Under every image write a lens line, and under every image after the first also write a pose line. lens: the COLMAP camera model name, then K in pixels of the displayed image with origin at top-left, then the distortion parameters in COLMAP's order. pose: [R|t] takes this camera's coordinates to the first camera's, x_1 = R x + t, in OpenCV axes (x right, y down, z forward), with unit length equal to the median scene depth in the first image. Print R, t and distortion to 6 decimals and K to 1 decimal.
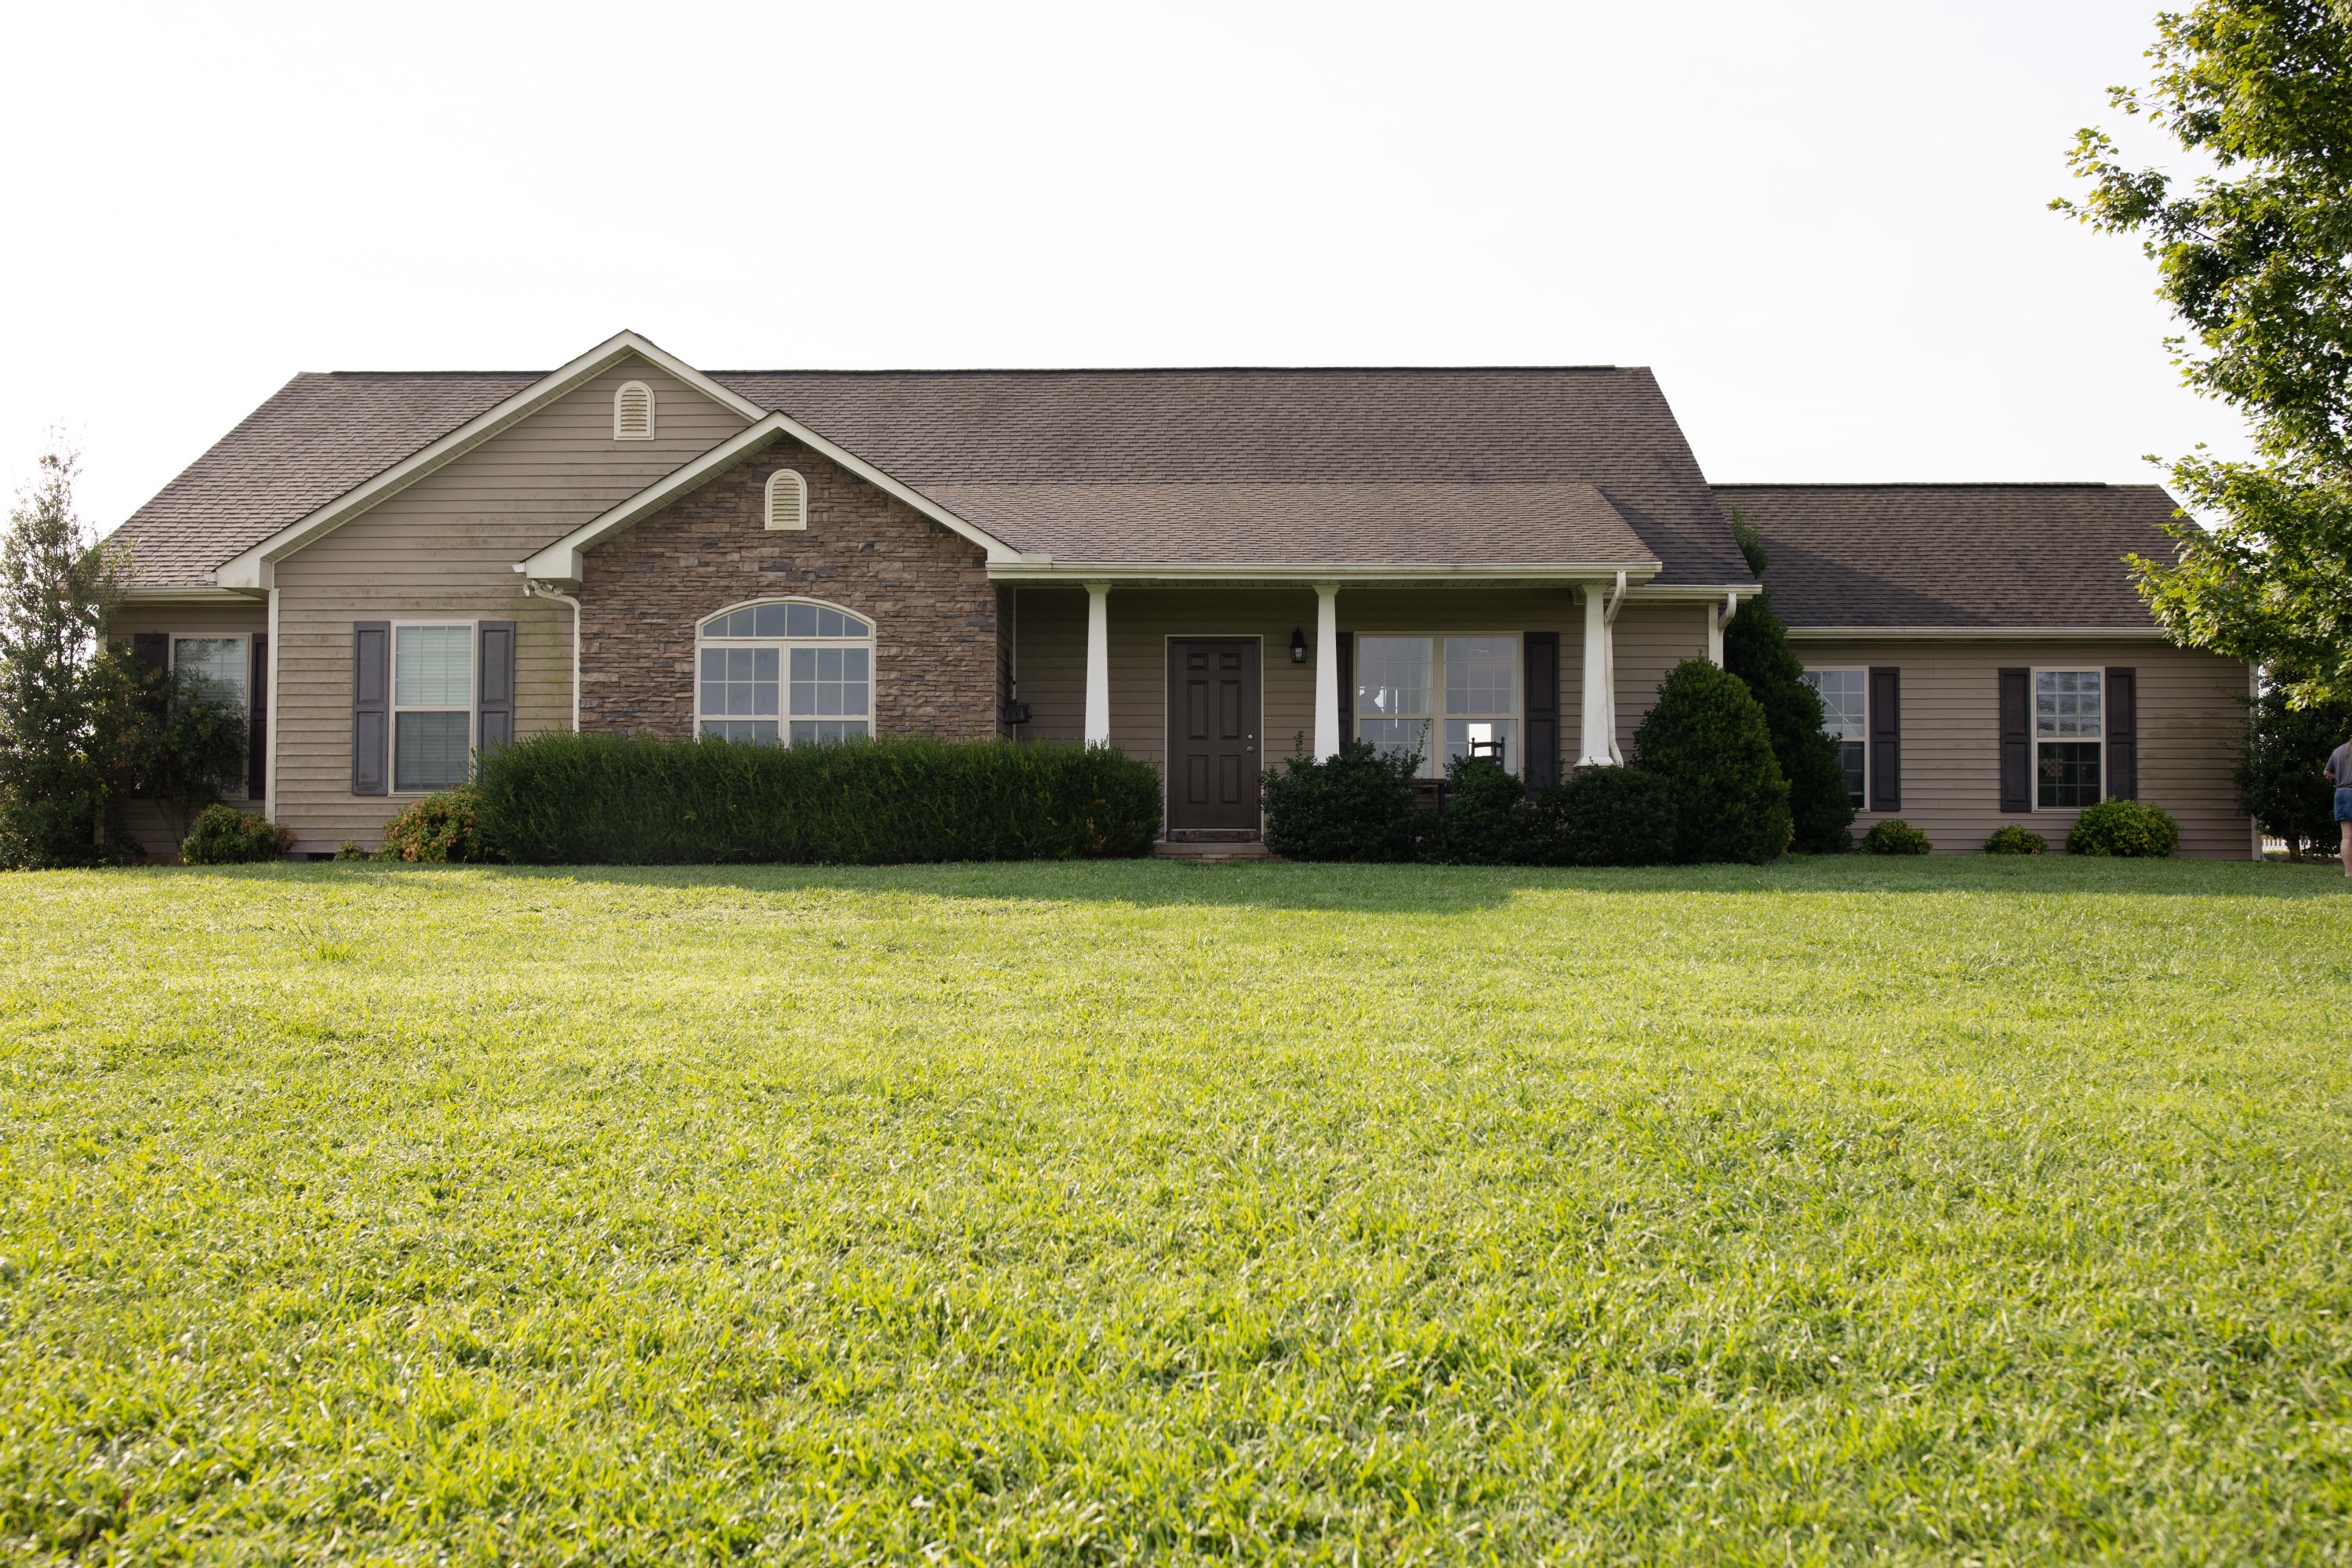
lens RADIAL K [[2262.9, 0, 1180.4], [0, 2262.9, 785.5], [0, 0, 1]] dist [-0.009022, 0.000000]
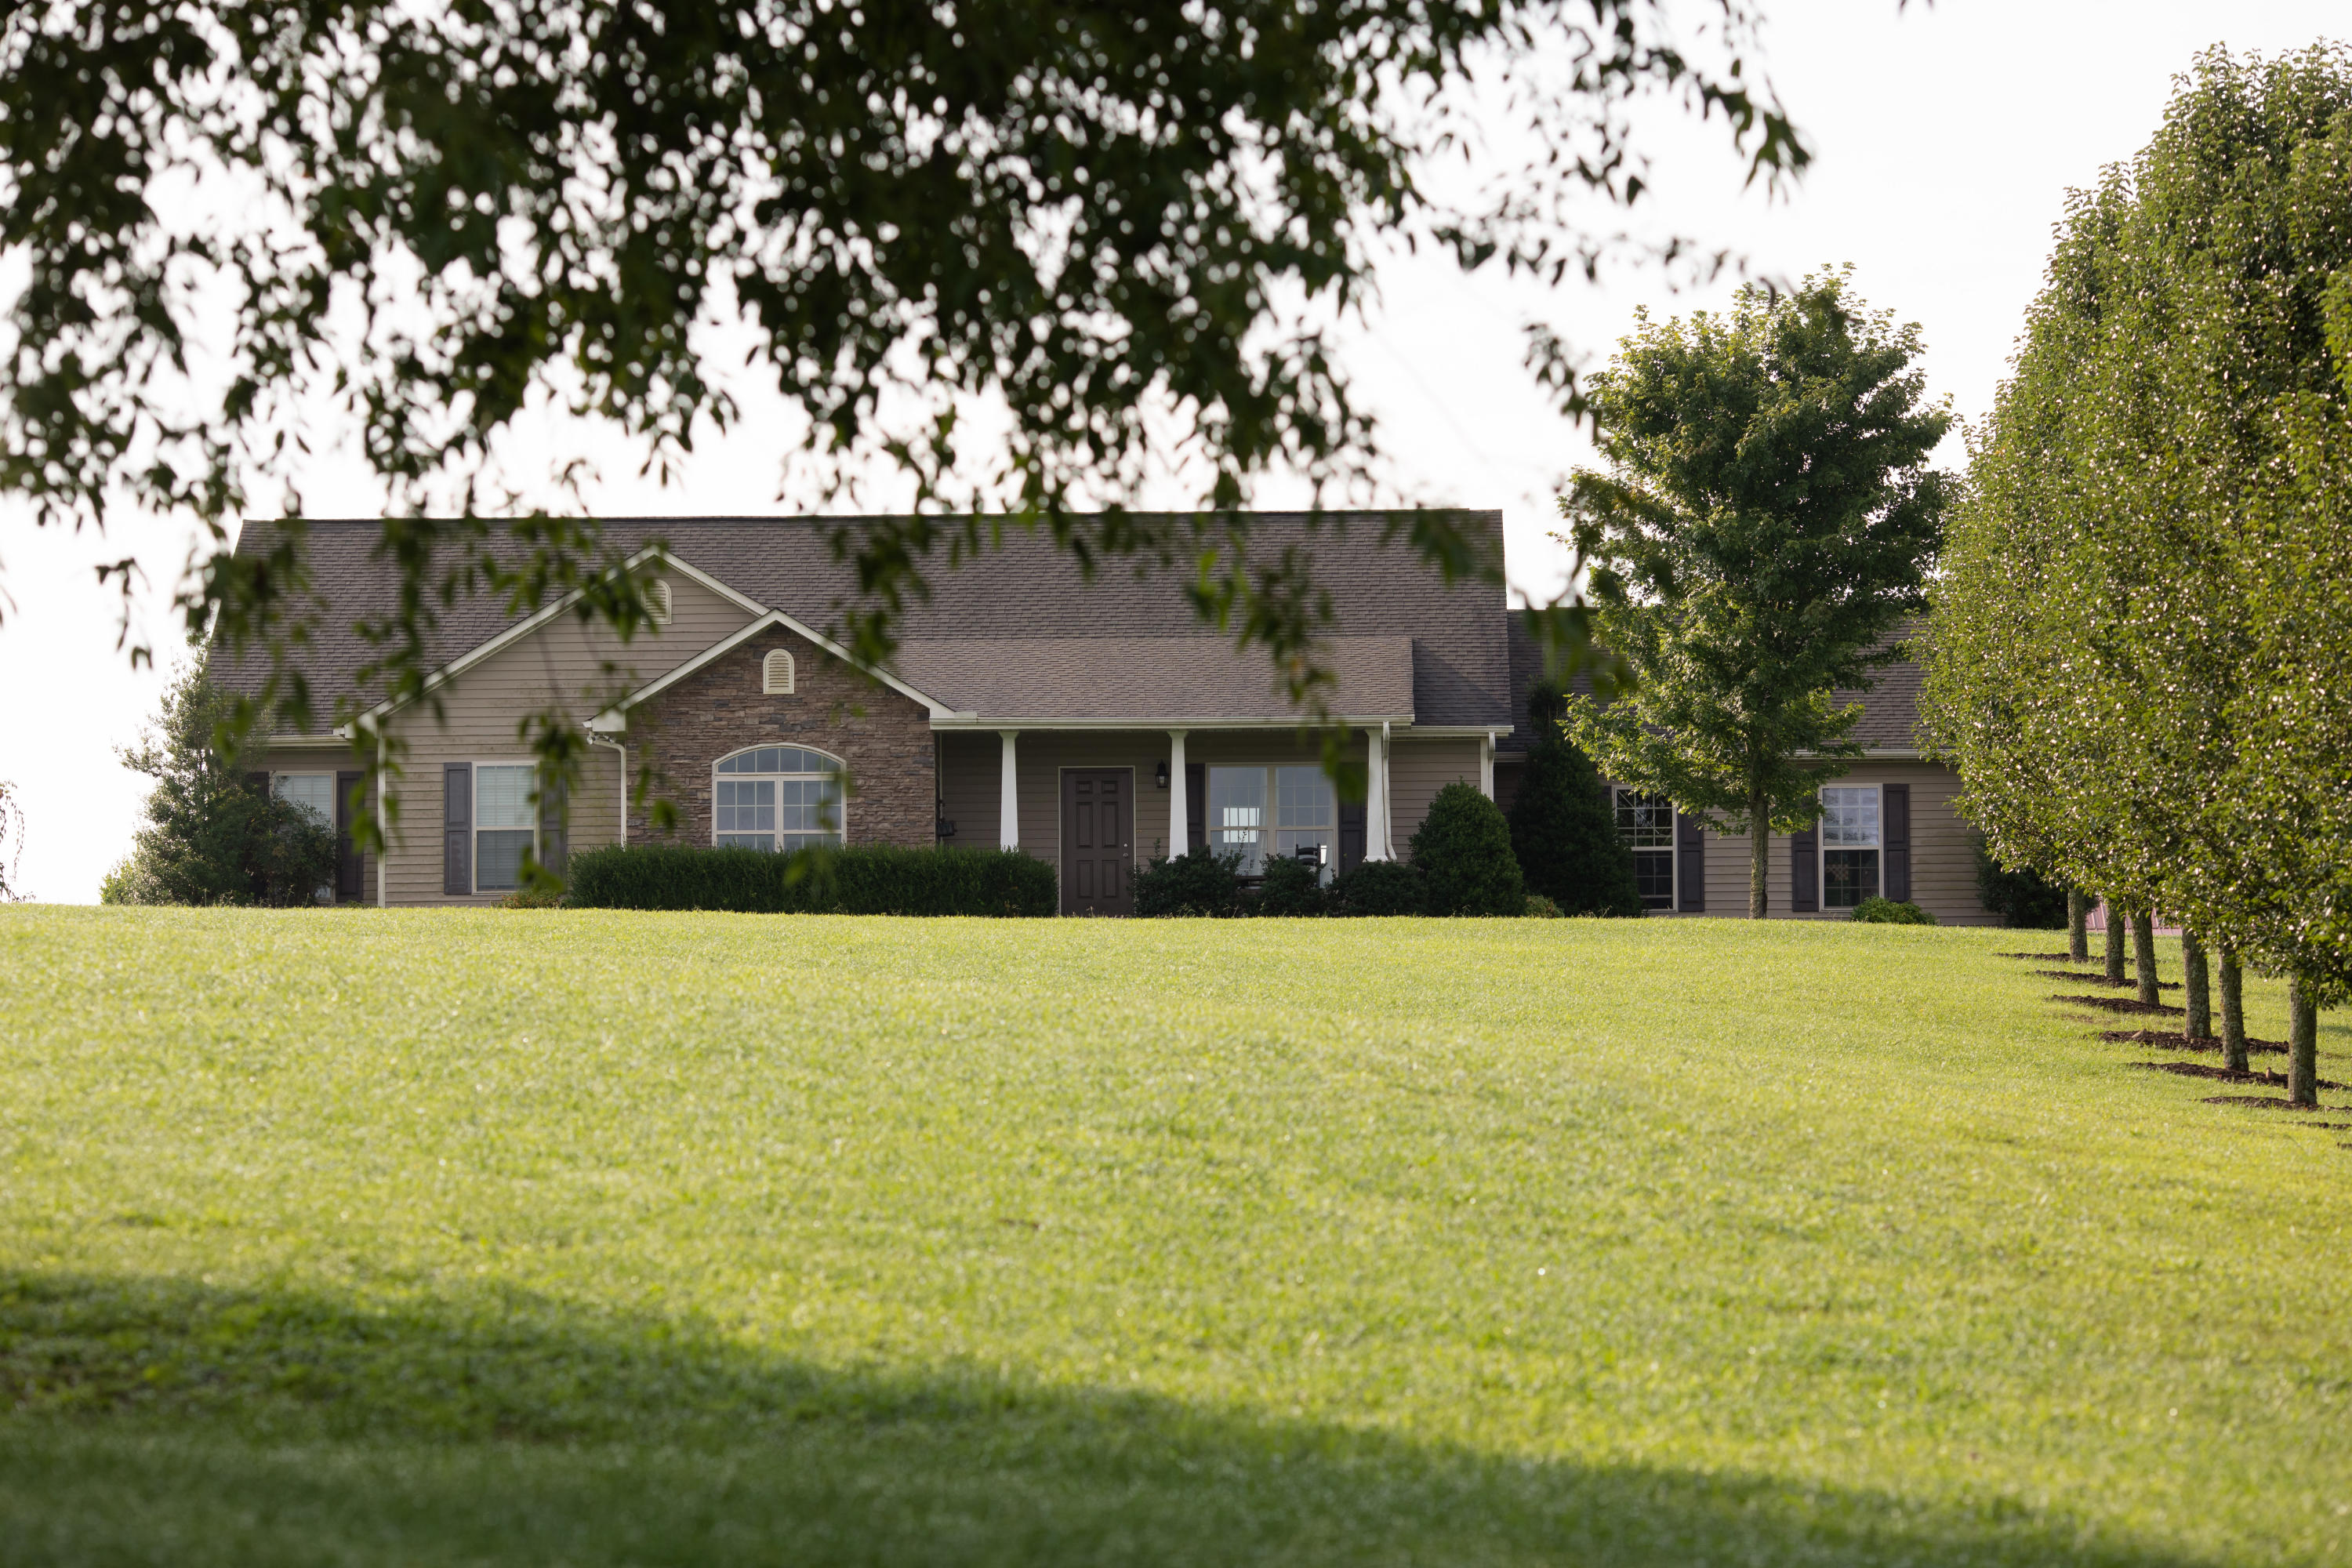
lens RADIAL K [[9043.5, 0, 1175.3], [0, 9043.5, 781.8], [0, 0, 1]] dist [0.571152, 0.000000]
pose [[0.999919, -0.008549, 0.009418, 0.011746], [0.009006, 0.998726, -0.049659, 0.210699], [-0.008982, 0.049740, 0.998722, -4.402698]]
